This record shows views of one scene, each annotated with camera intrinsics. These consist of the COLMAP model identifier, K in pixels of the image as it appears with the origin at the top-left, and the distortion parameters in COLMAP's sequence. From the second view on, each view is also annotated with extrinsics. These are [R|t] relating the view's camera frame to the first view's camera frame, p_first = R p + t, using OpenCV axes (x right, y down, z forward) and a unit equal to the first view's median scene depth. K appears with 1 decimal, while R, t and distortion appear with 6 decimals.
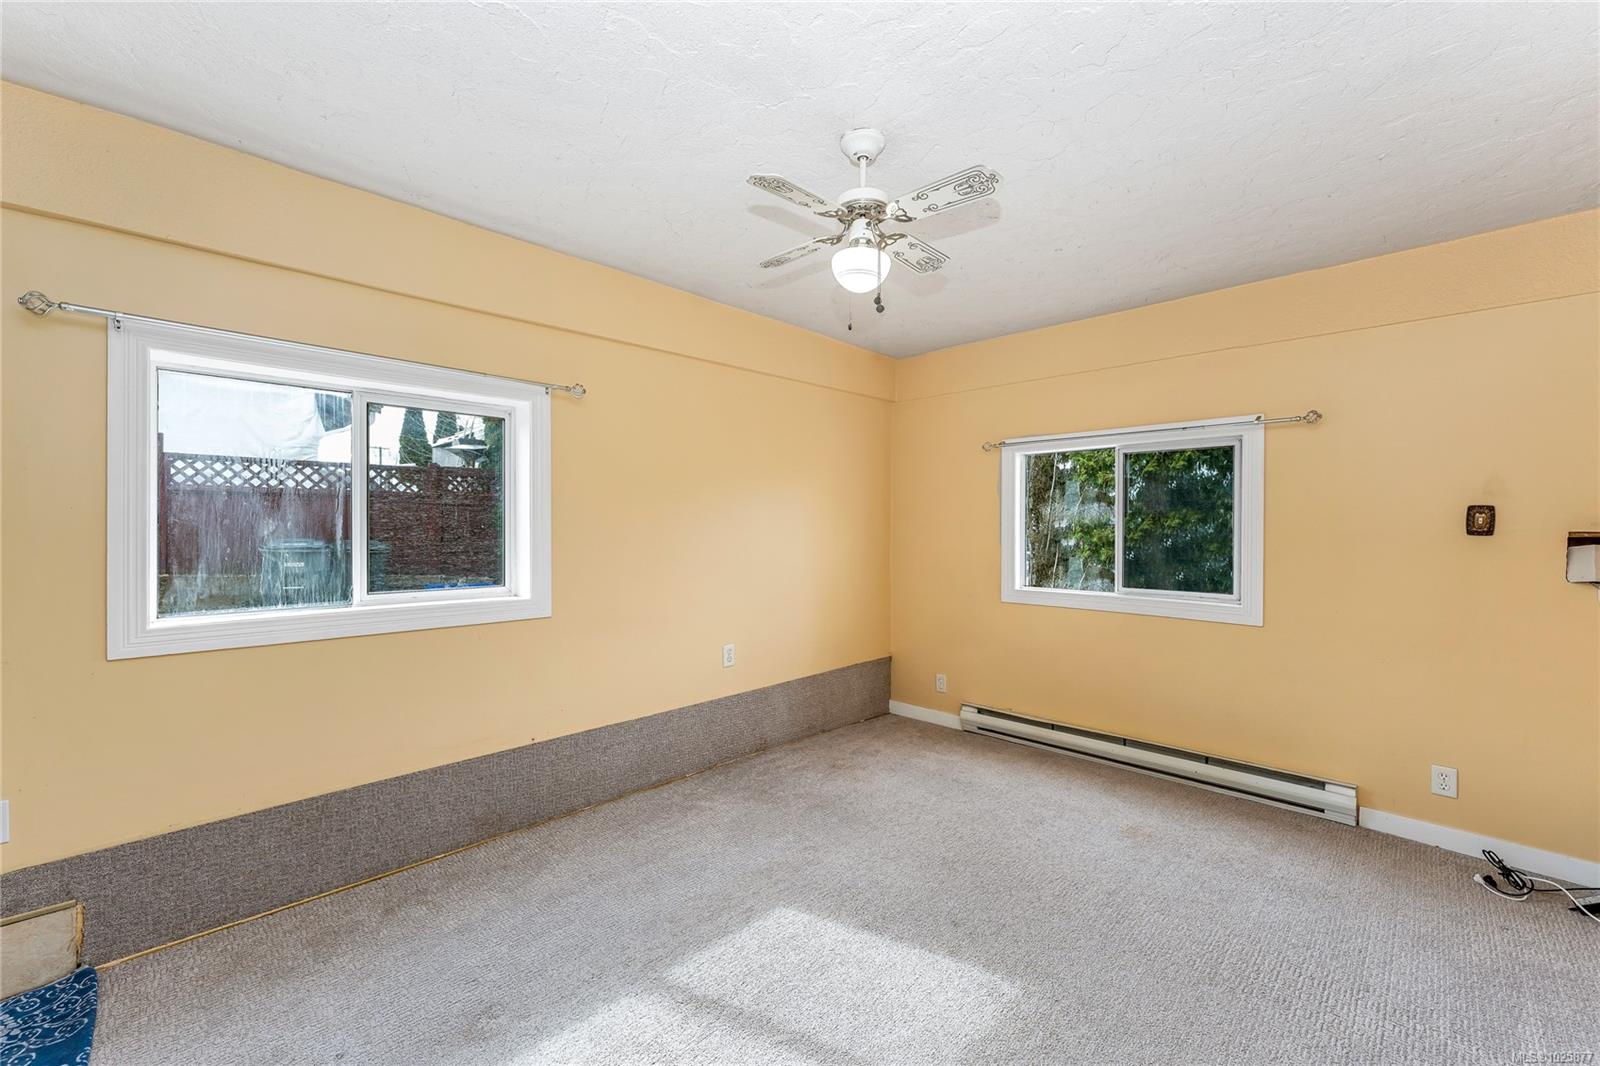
lens RADIAL K [[632.4, 0, 800.0], [0, 632.4, 533.0], [0, 0, 1]] dist [0.000355, 0.000140]
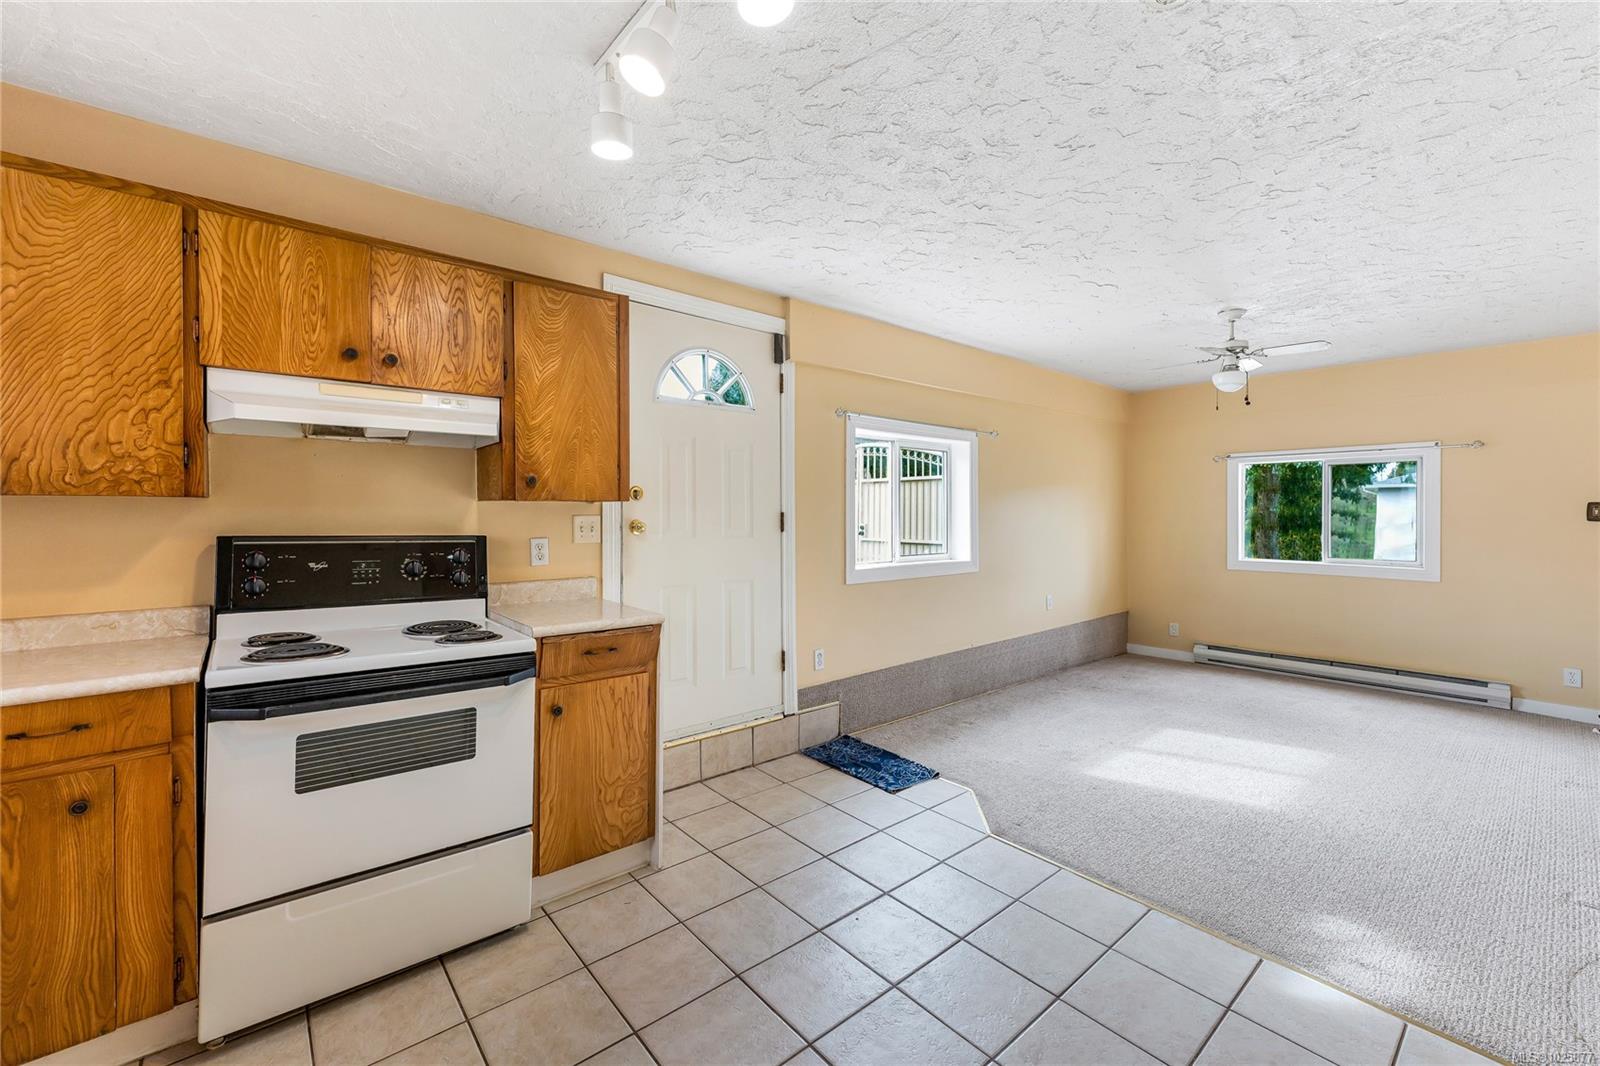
lens RADIAL K [[649.8, 0, 794.1], [0, 649.8, 513.9], [0, 0, 1]] dist [-0.000871, -0.000508]
pose [[0.996571, -0.006530, -0.082486, -0.703510], [0.005427, 0.999893, -0.013595, 0.002372], [0.082565, 0.013101, 0.996500, -0.699995]]
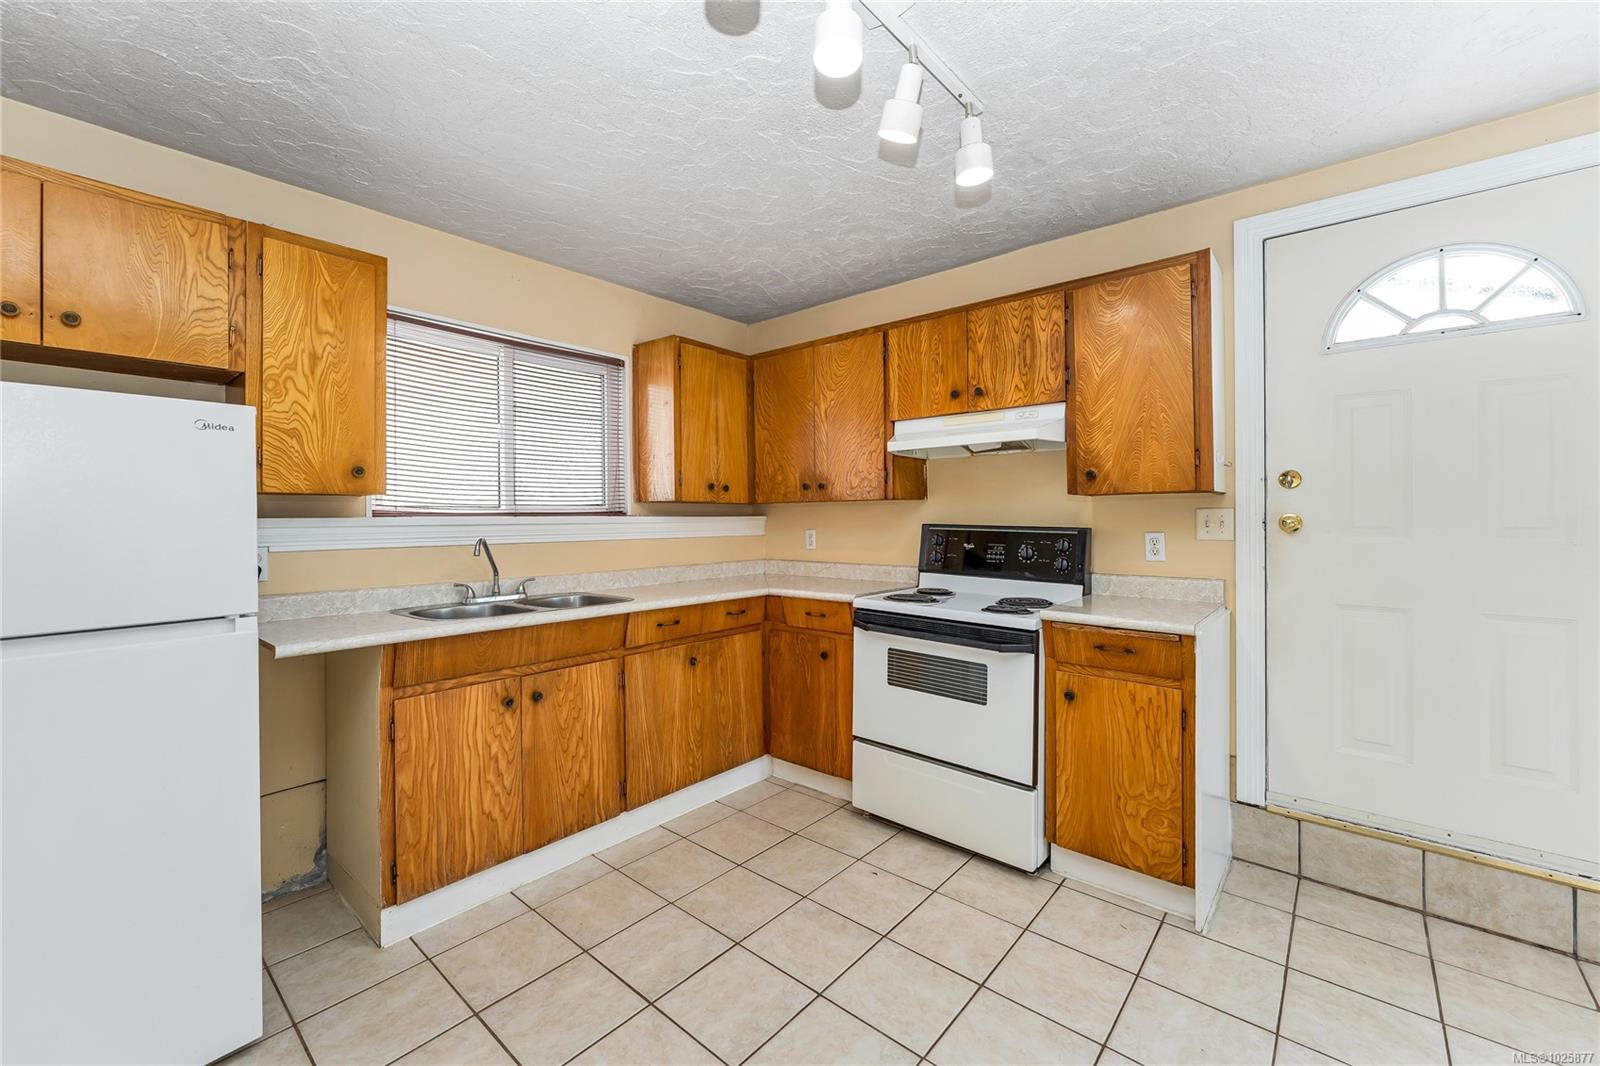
lens RADIAL K [[649.8, 0, 794.1], [0, 649.8, 513.9], [0, 0, 1]] dist [-0.000871, -0.000508]
pose [[0.075865, -0.012070, -0.997045, -0.272997], [-0.009497, 0.999873, -0.012827, 0.013411], [0.997073, 0.010442, 0.075741, -0.354816]]
